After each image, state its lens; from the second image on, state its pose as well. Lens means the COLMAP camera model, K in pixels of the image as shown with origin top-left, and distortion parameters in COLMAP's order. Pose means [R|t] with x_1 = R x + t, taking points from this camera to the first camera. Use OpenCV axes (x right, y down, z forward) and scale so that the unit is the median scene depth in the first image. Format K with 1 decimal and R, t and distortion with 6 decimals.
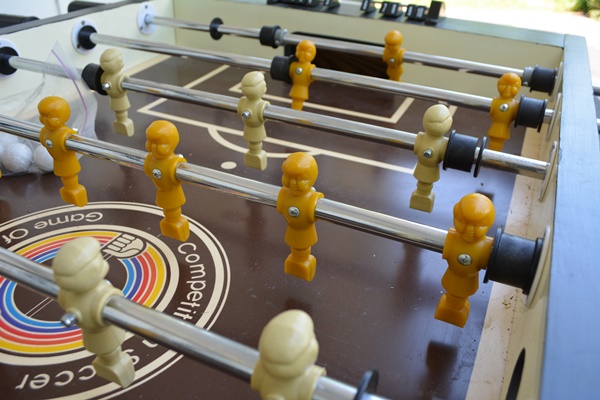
lens RADIAL K [[540.6, 0, 300.0], [0, 540.6, 200.0], [0, 0, 1]] dist [-0.005743, 0.008077]
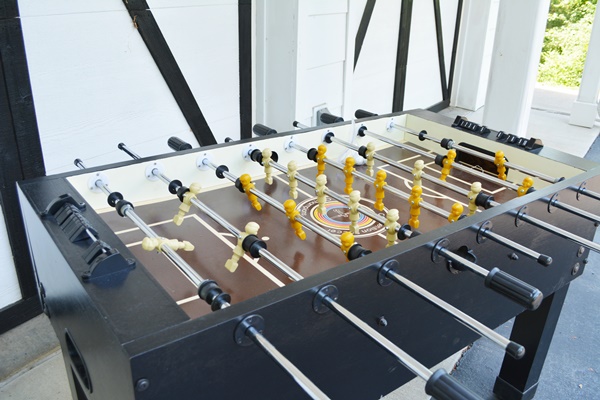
lens RADIAL K [[540.6, 0, 300.0], [0, 540.6, 200.0], [0, 0, 1]] dist [-0.005743, 0.008077]
pose [[0.892441, 0.194210, -0.407225, 0.401732], [-0.243475, 0.967208, -0.072308, 0.231680], [0.379828, 0.163679, 0.910461, -1.285639]]
